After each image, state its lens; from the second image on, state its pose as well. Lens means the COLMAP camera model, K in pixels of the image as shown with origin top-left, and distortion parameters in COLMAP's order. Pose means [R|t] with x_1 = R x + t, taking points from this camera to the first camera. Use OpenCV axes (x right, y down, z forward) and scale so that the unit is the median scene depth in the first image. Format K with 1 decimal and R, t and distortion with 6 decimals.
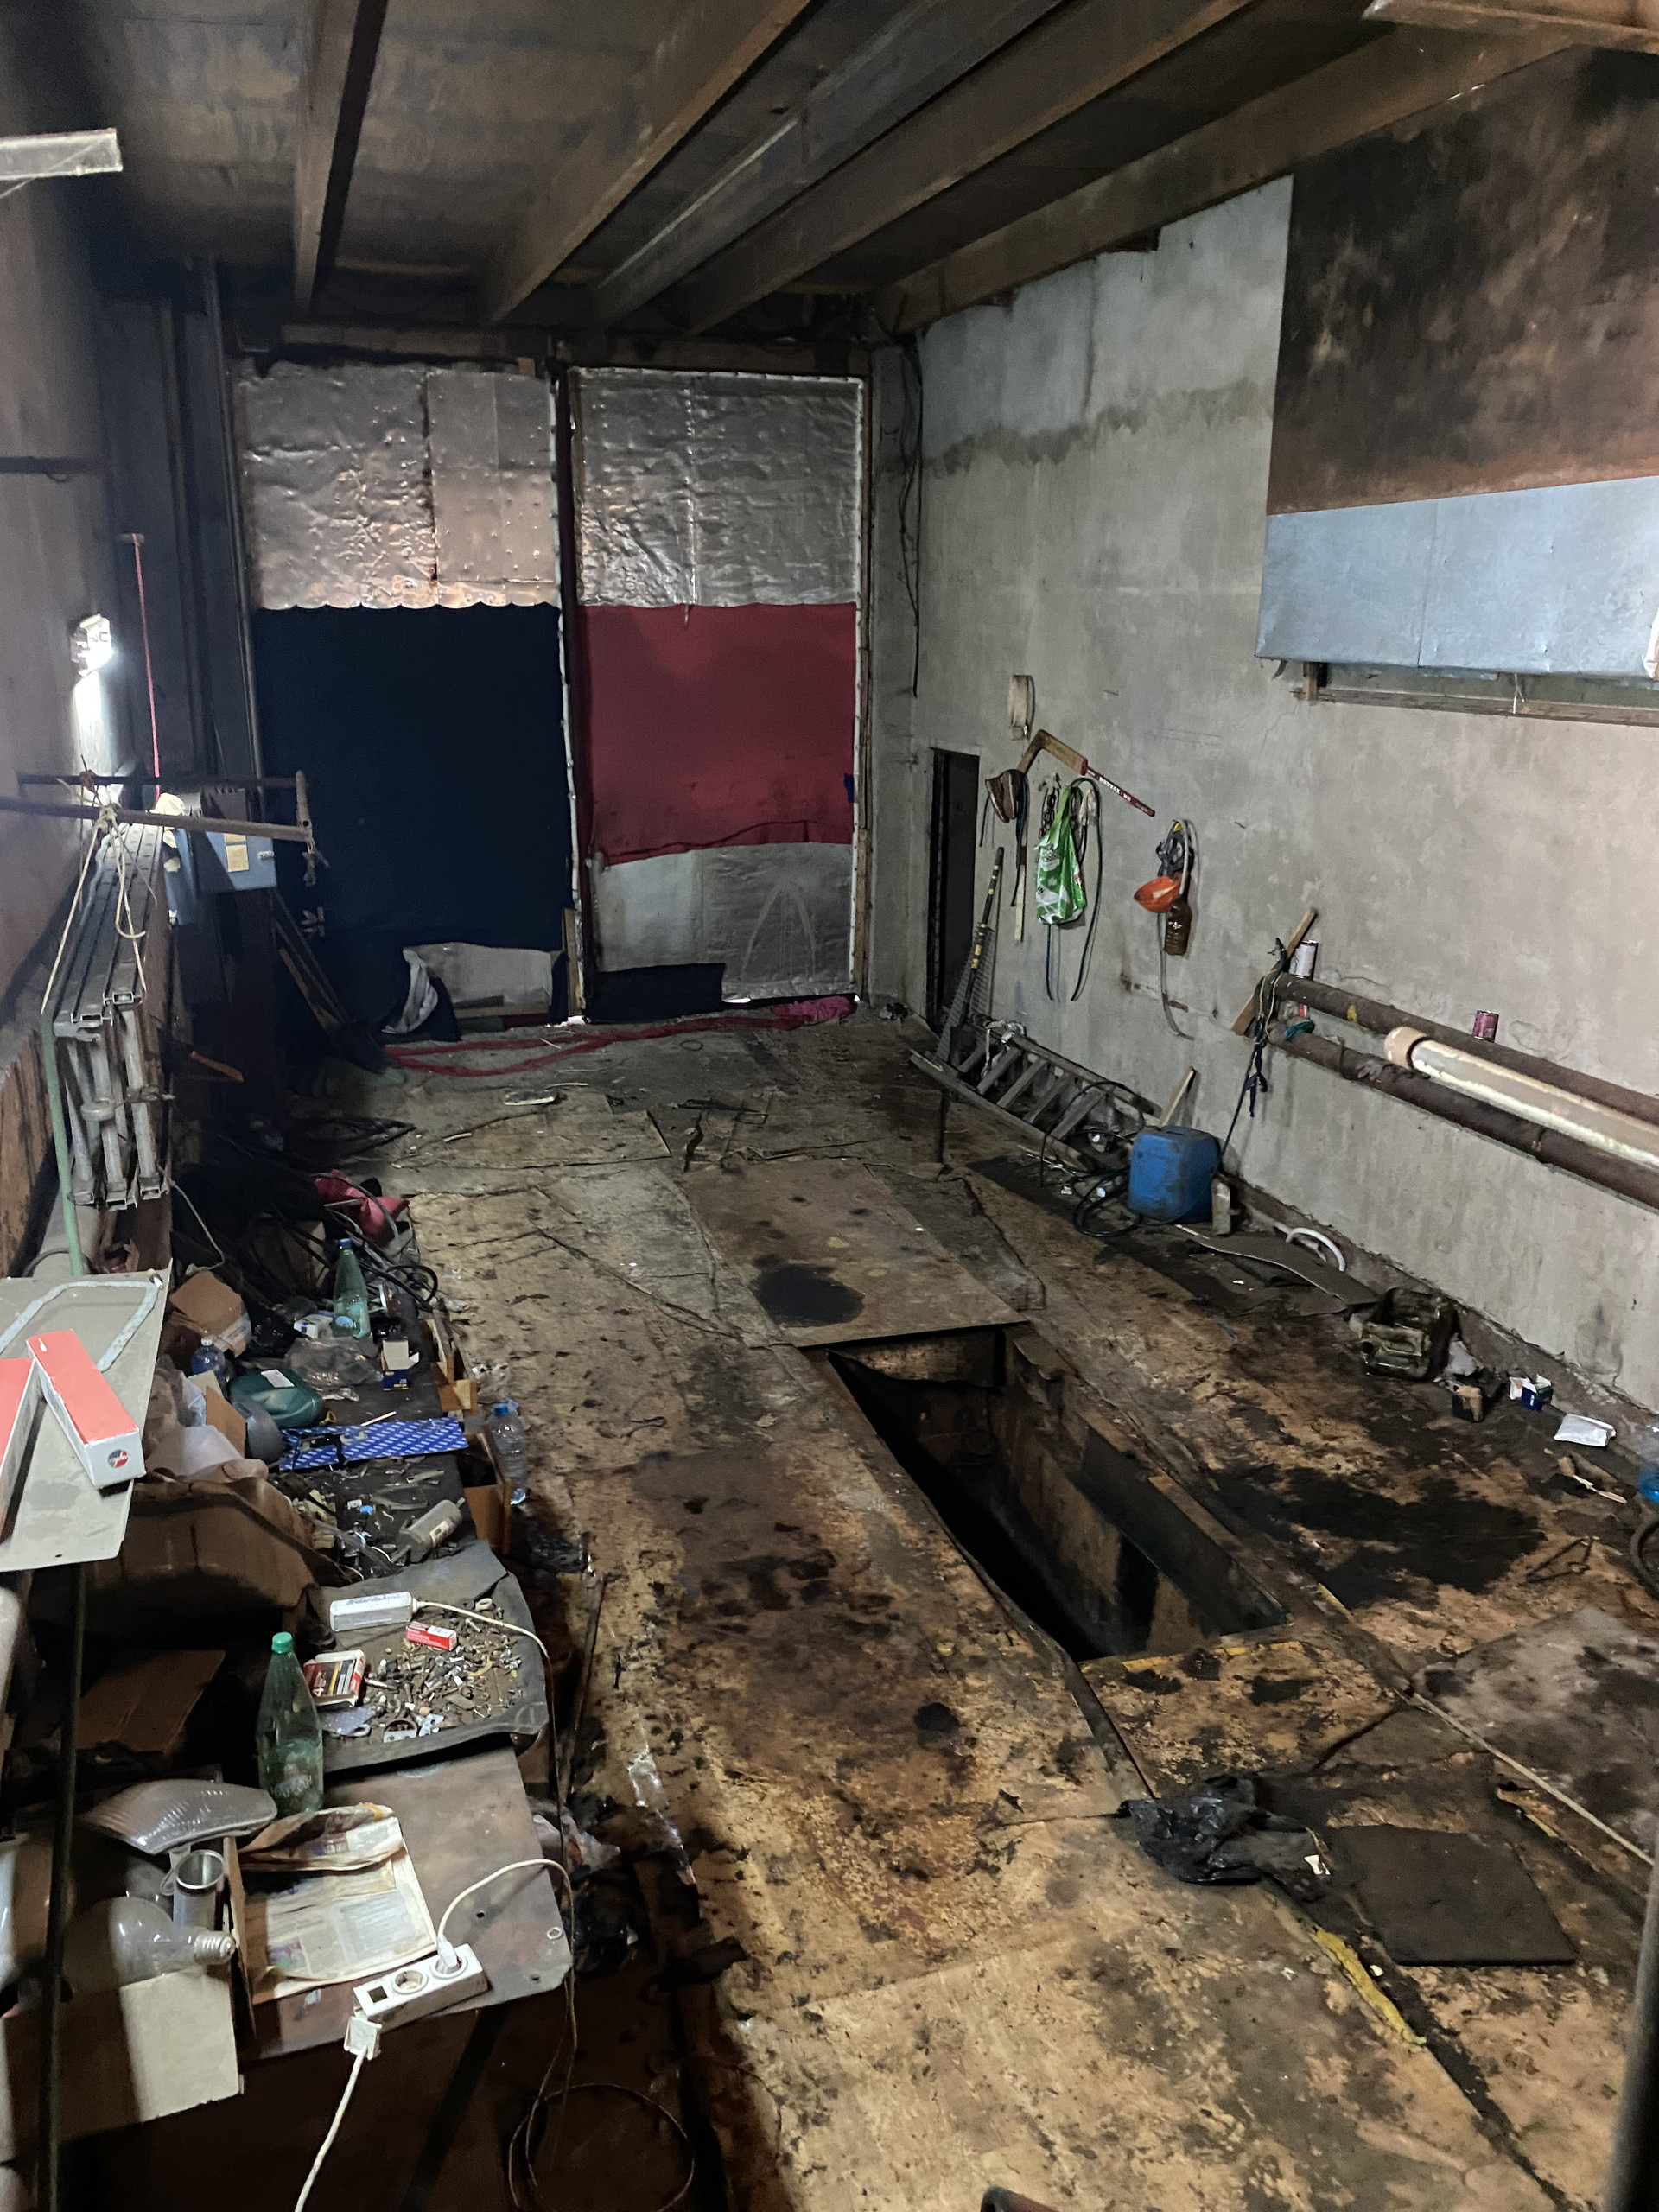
lens RADIAL K [[1642.9, 0, 818.5], [0, 1642.9, 1138.5], [0, 0, 1]] dist [0.008422, -0.016505]
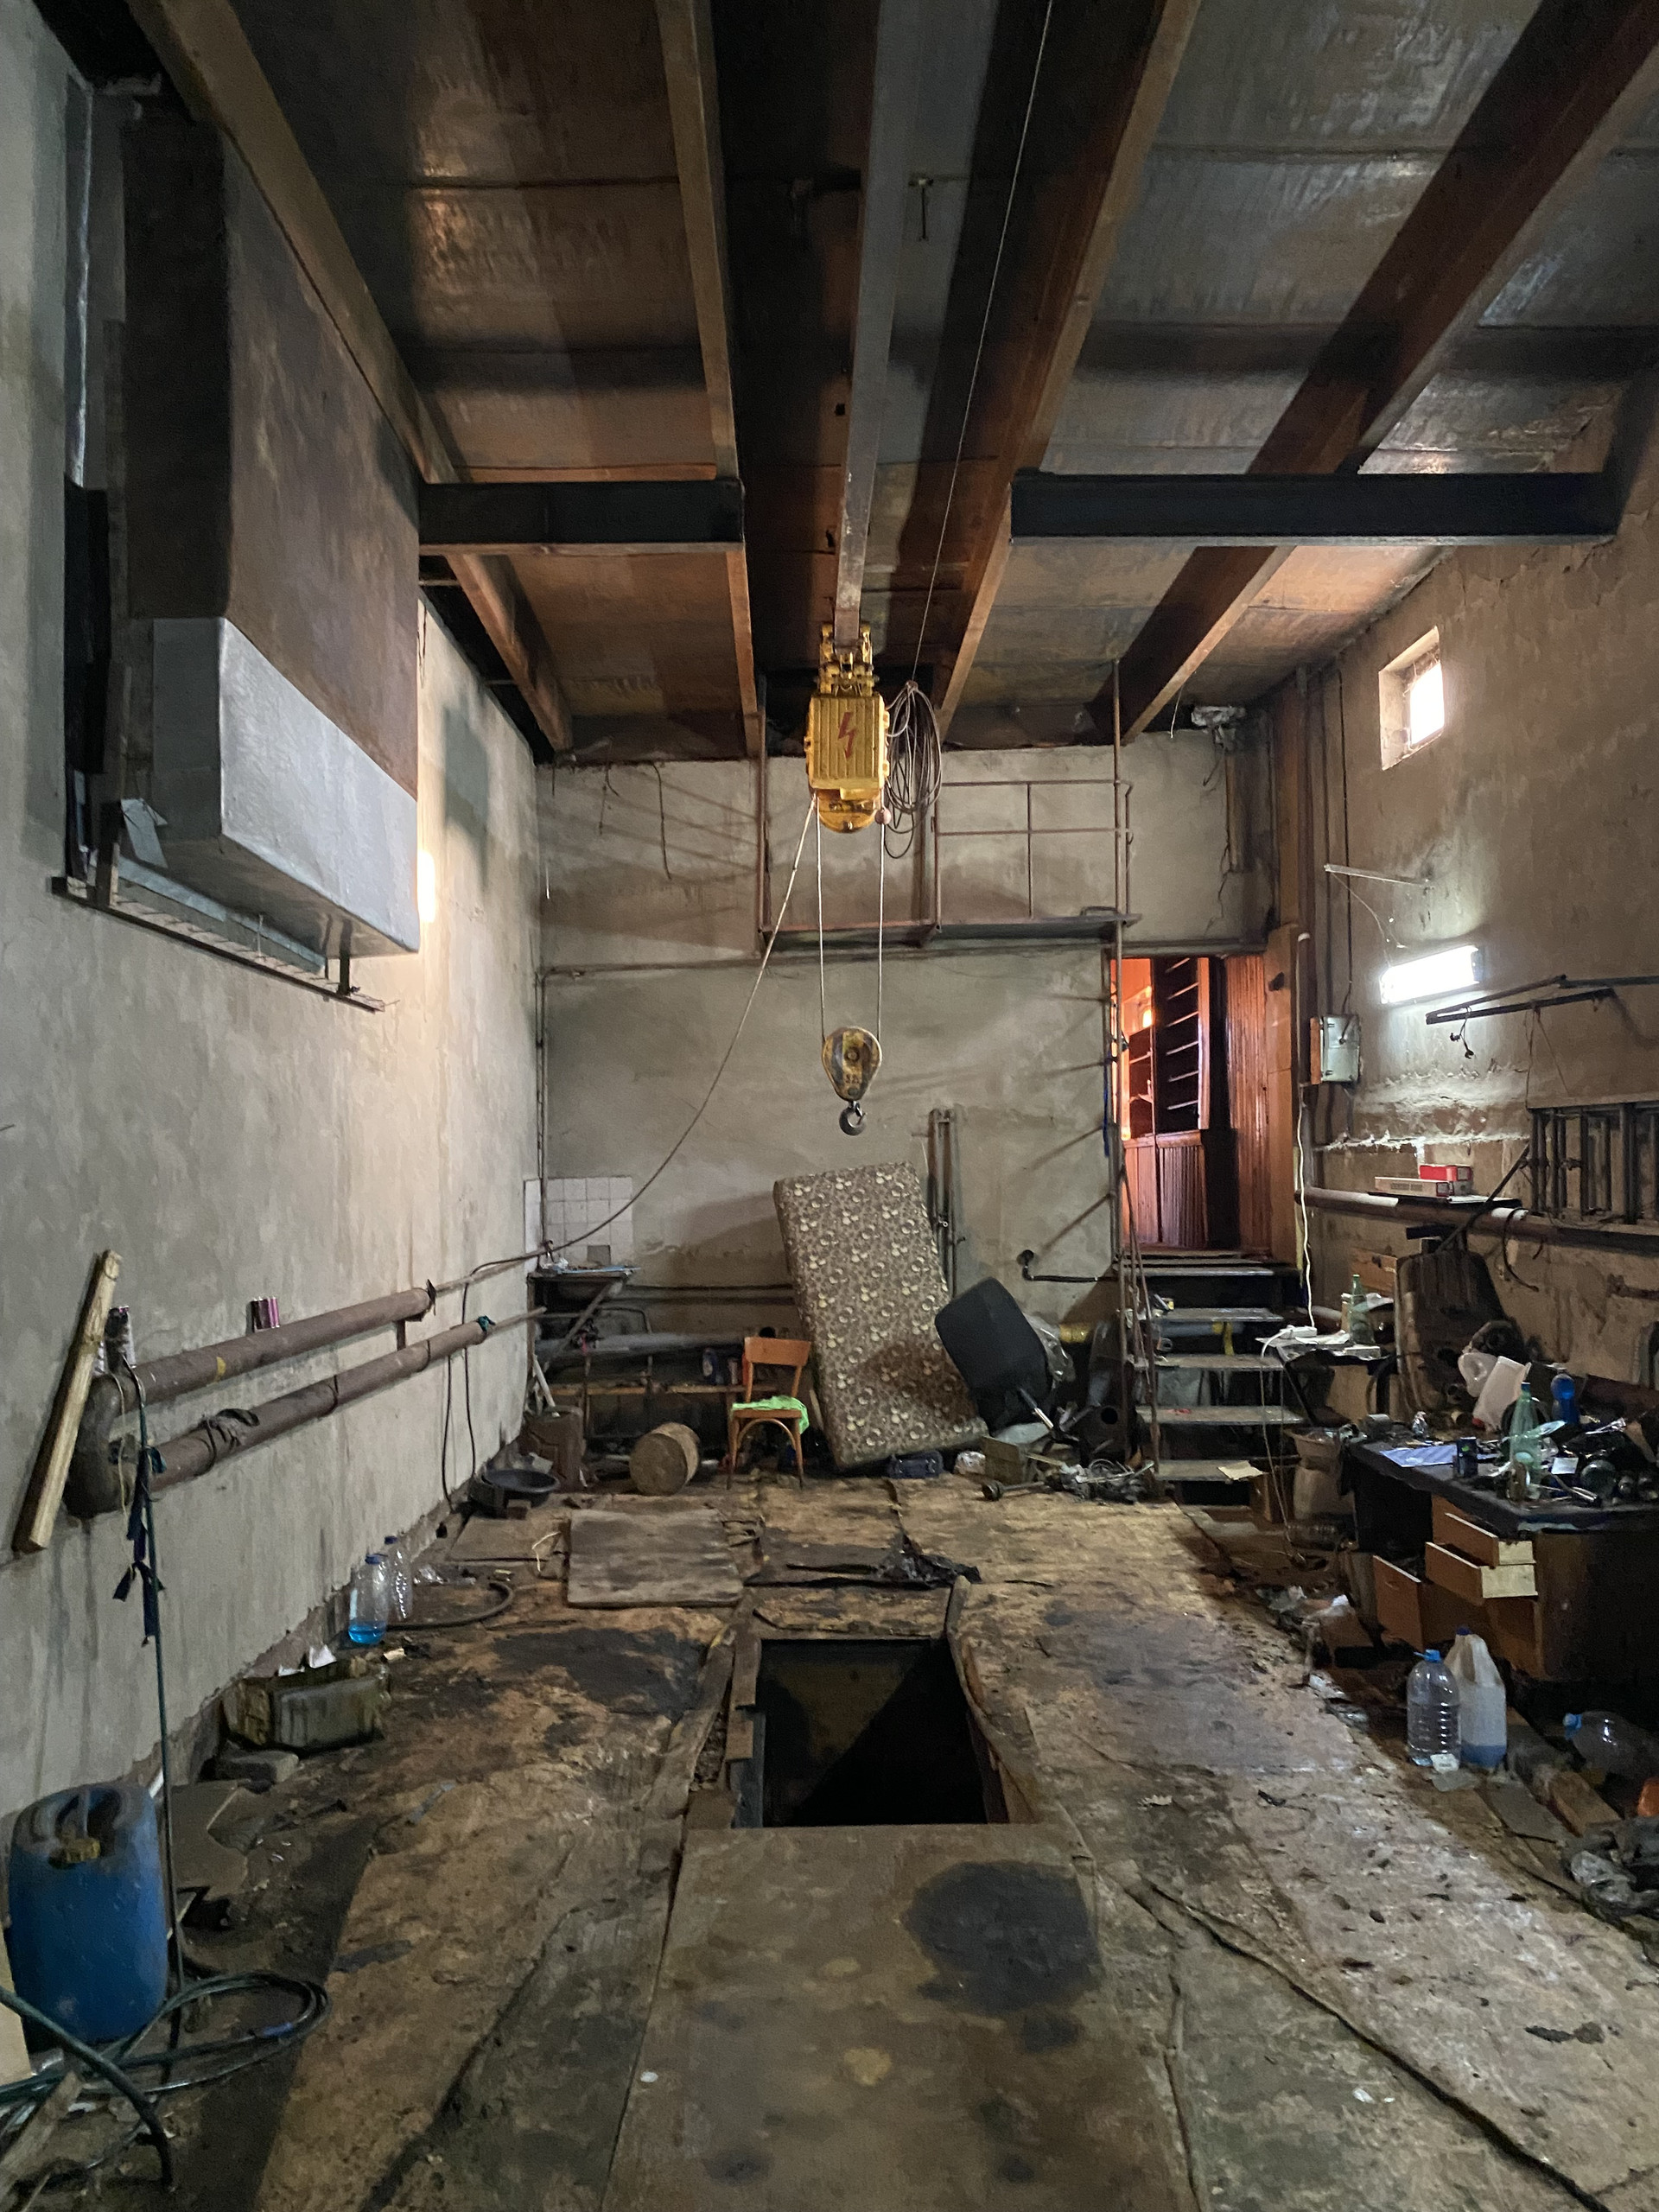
lens RADIAL K [[1642.9, 0, 818.5], [0, 1642.9, 1138.5], [0, 0, 1]] dist [0.008422, -0.016505]
pose [[-0.949722, 0.020003, 0.312456, -0.131774], [0.106444, 0.959142, 0.262138, -0.321730], [-0.294446, 0.282217, -0.913047, 1.527685]]
